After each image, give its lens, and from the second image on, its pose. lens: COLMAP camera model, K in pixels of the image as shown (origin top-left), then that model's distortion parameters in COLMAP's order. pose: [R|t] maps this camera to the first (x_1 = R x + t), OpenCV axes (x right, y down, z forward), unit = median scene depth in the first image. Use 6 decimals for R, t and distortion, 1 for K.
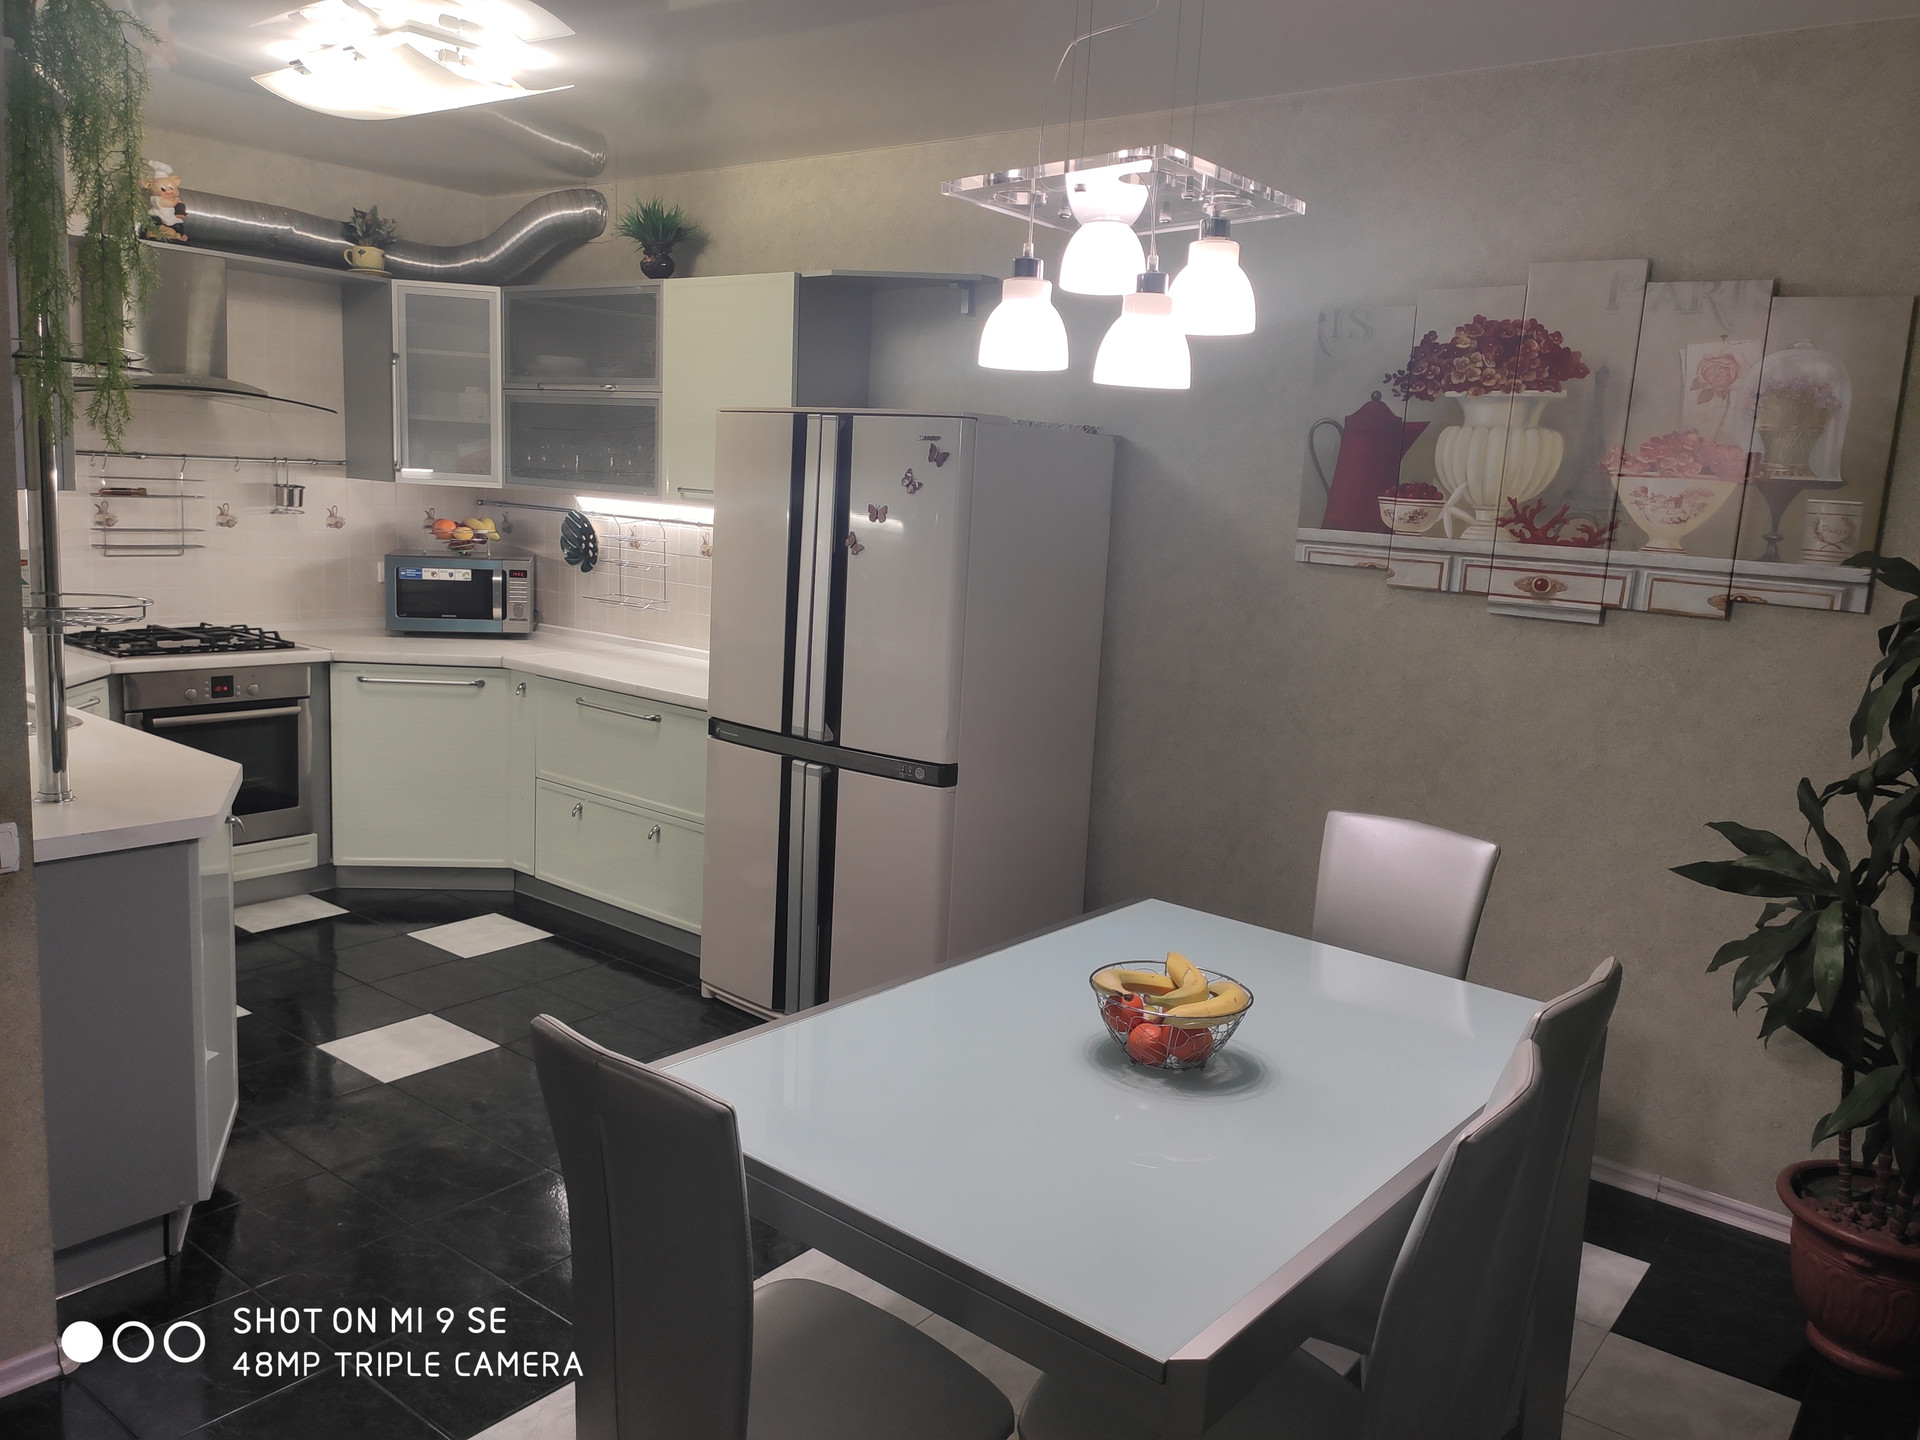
lens RADIAL K [[1445.3, 0, 960.0], [0, 1445.3, 720.0], [0, 0, 1]] dist [0.088941, -0.144145]
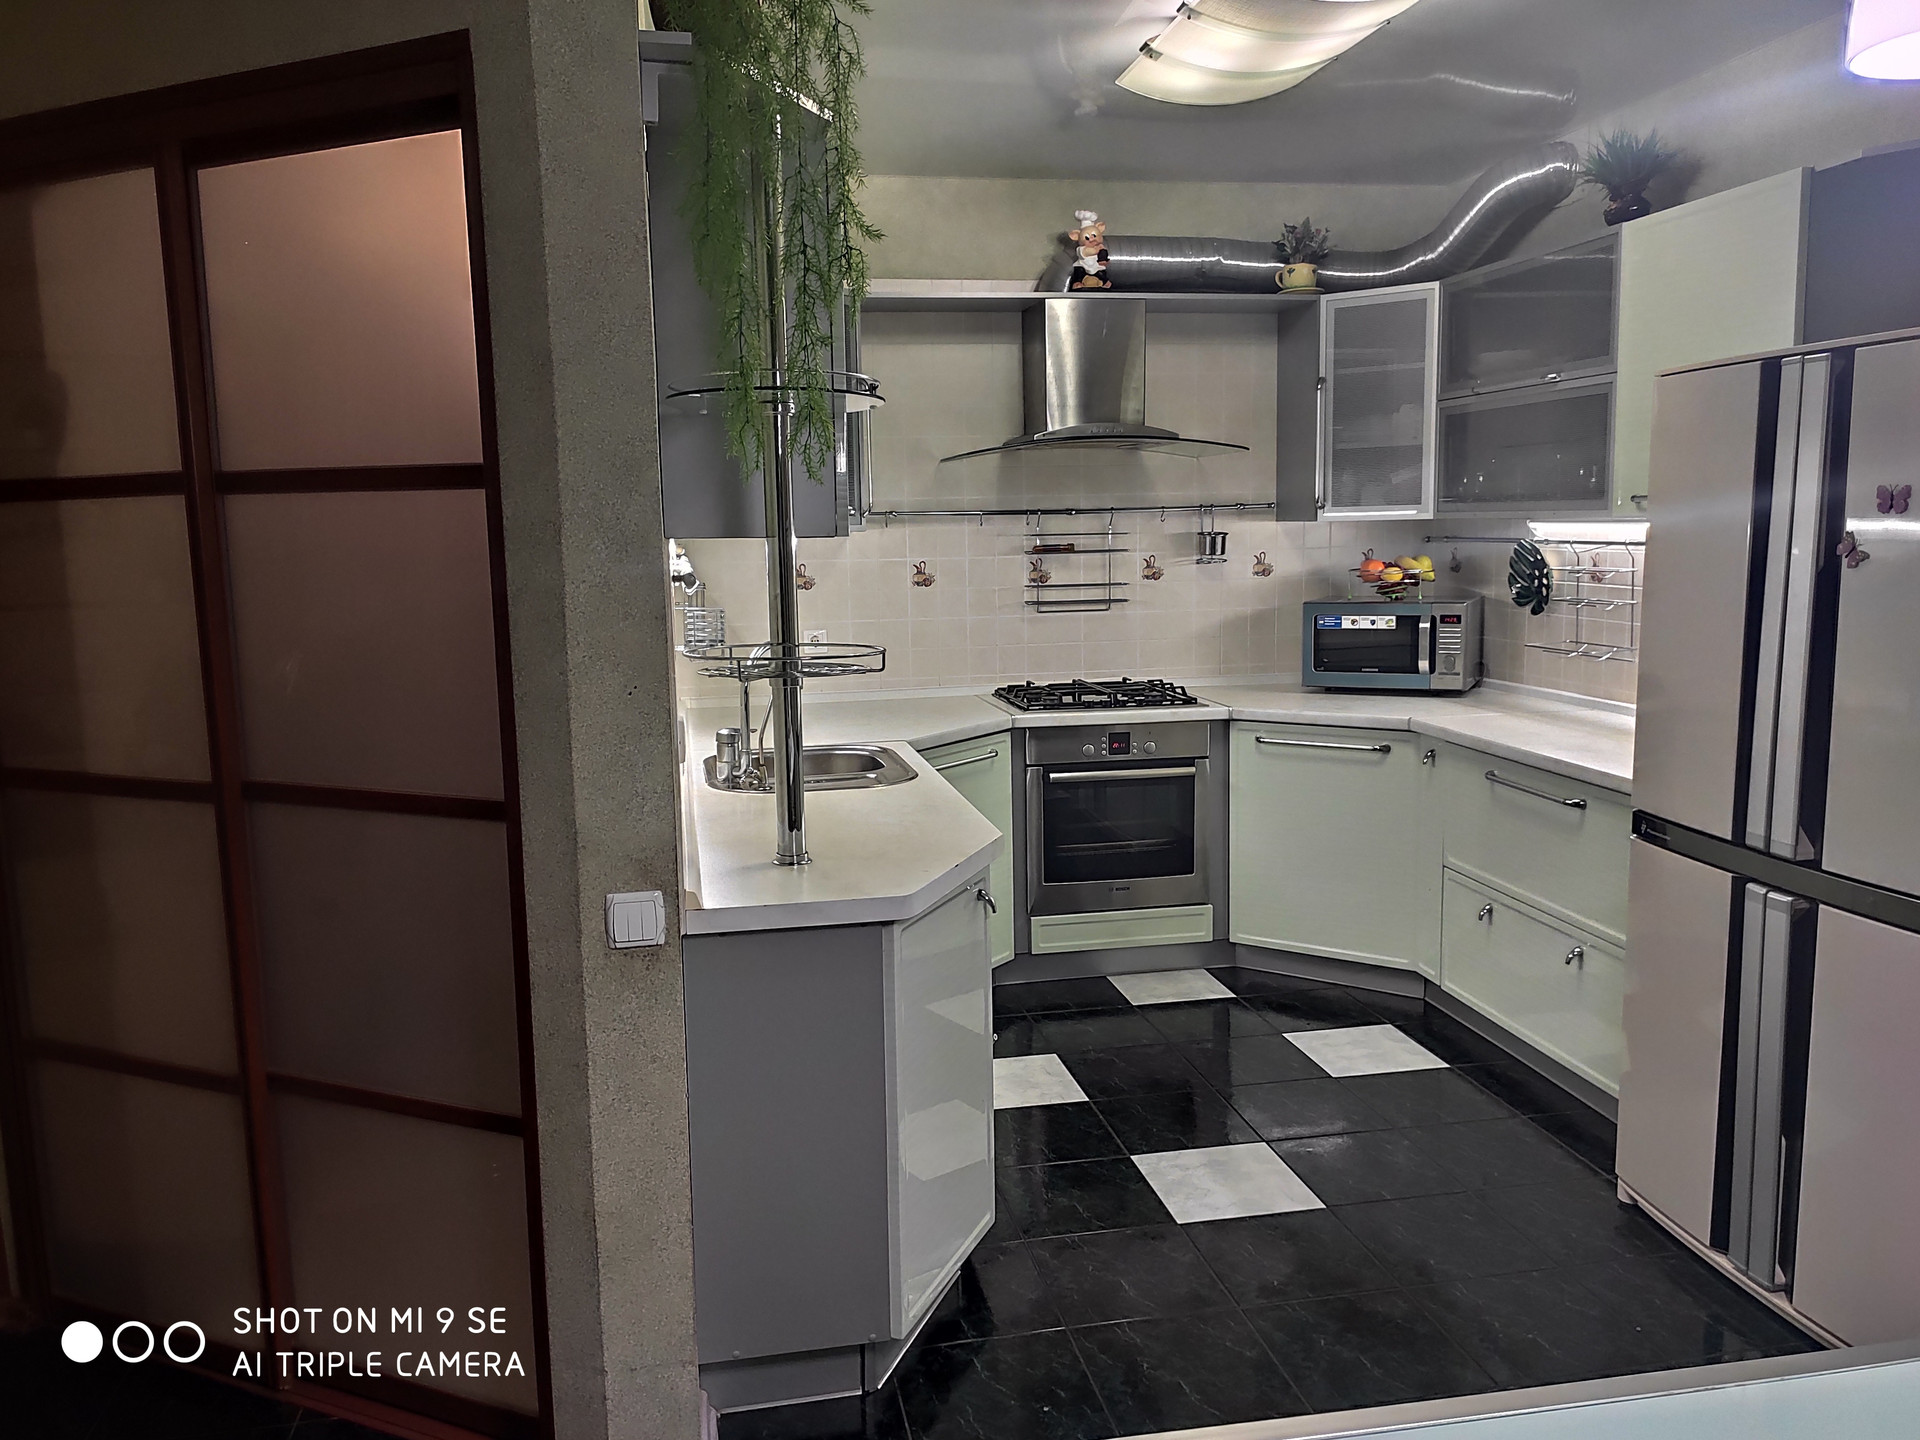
lens RADIAL K [[1445.3, 0, 960.0], [0, 1445.3, 720.0], [0, 0, 1]] dist [0.088941, -0.144145]
pose [[0.752875, 0.021216, -0.657822, 0.039810], [-0.047099, 0.998655, -0.021697, -0.011659], [0.656476, 0.047318, 0.752861, 0.198063]]
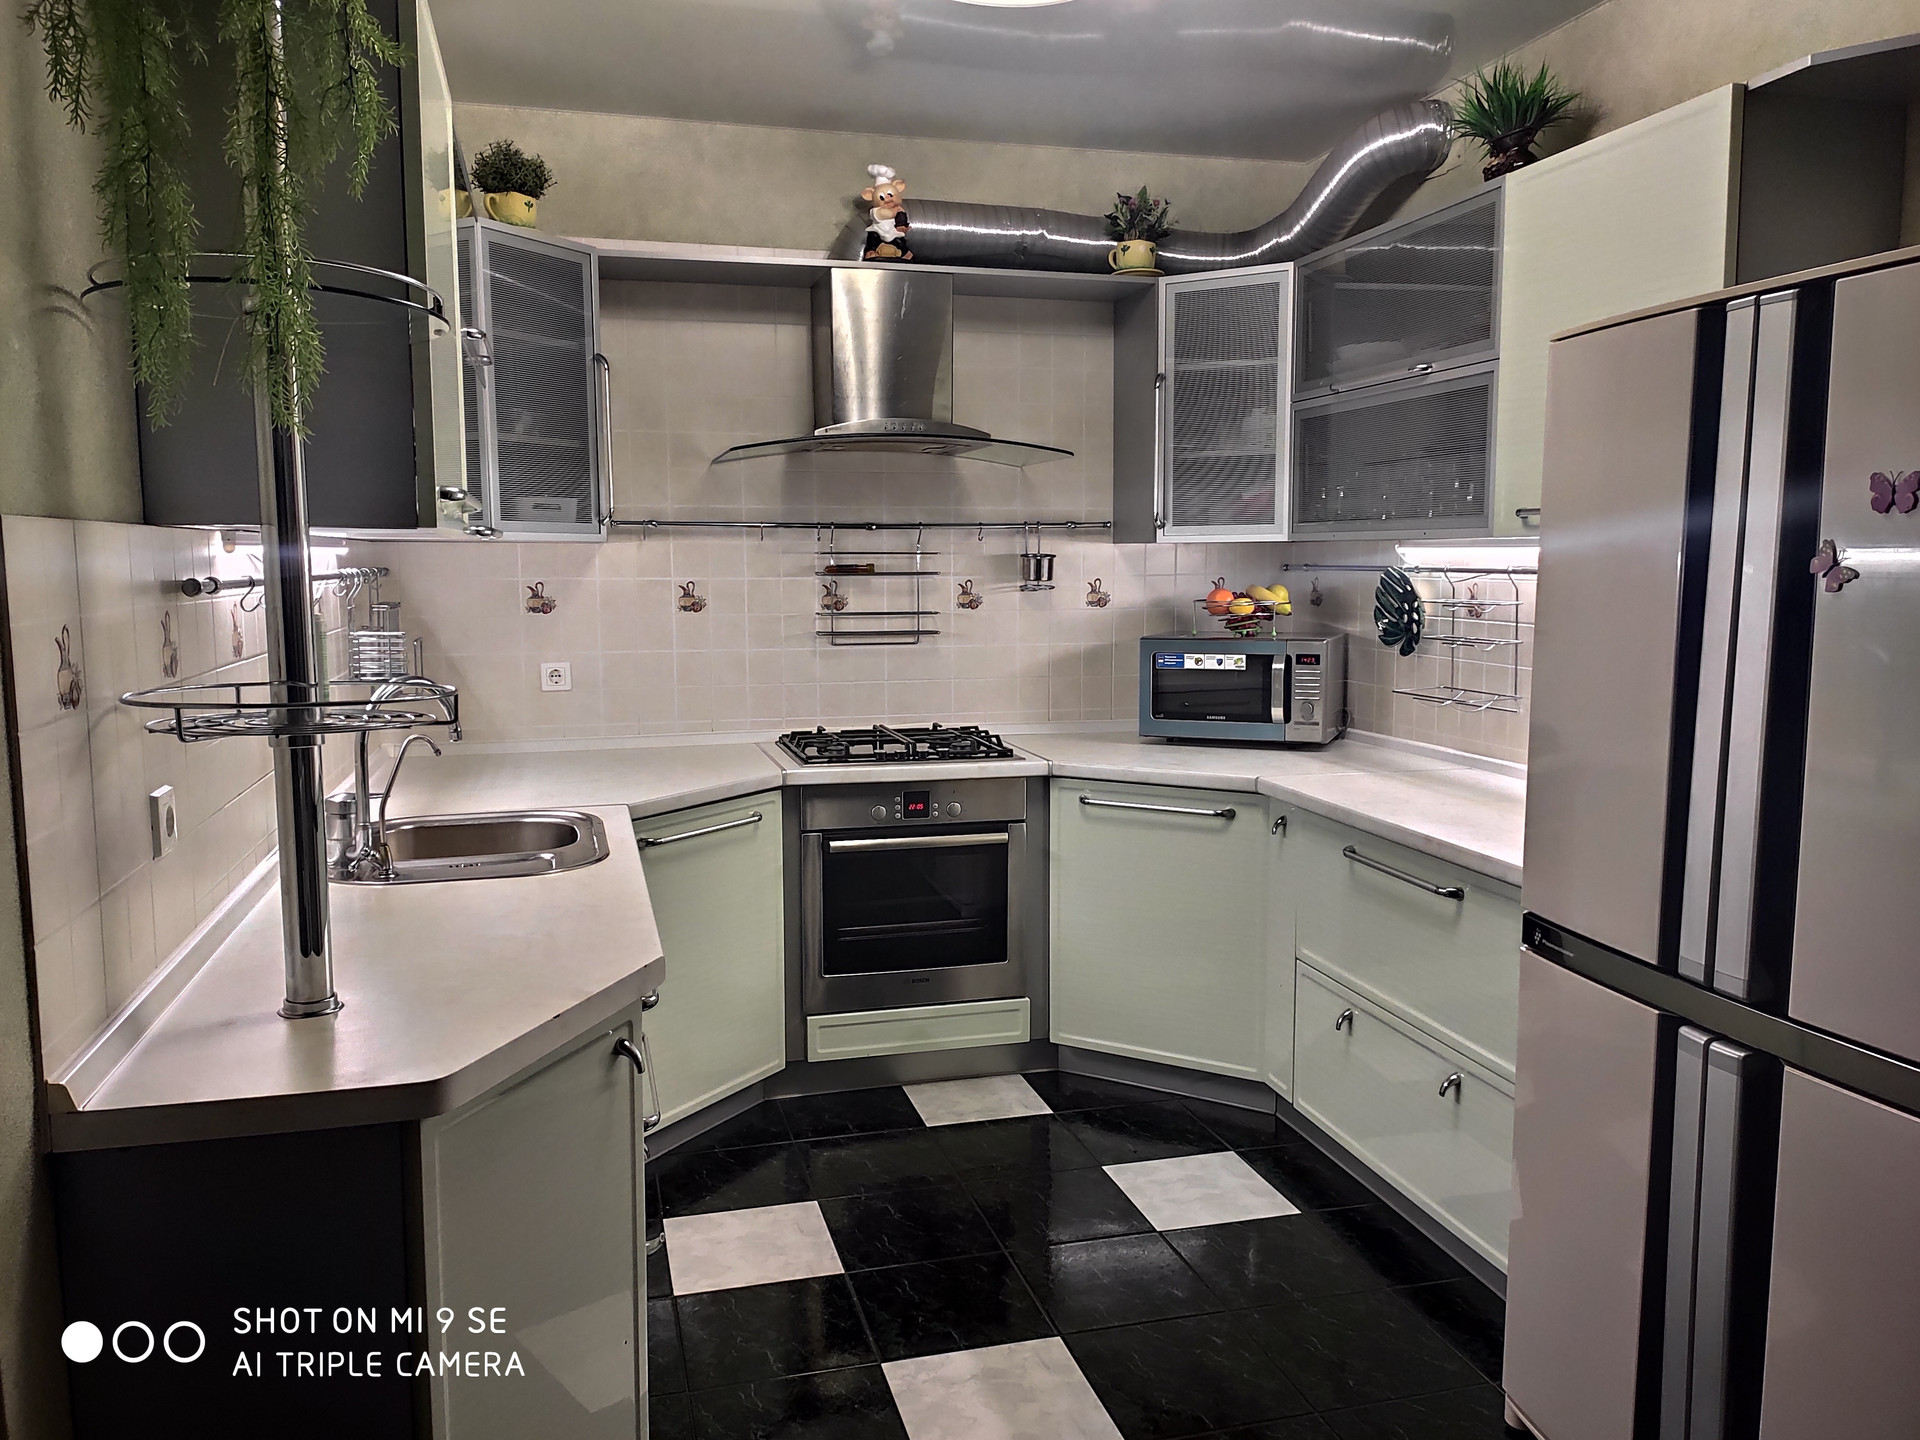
lens RADIAL K [[1445.3, 0, 960.0], [0, 1445.3, 720.0], [0, 0, 1]] dist [0.088941, -0.144145]
pose [[0.798373, 0.011518, -0.602053, -0.011580], [-0.051932, 0.997409, -0.049785, -0.028317], [0.599919, 0.071013, 0.796903, 0.355687]]
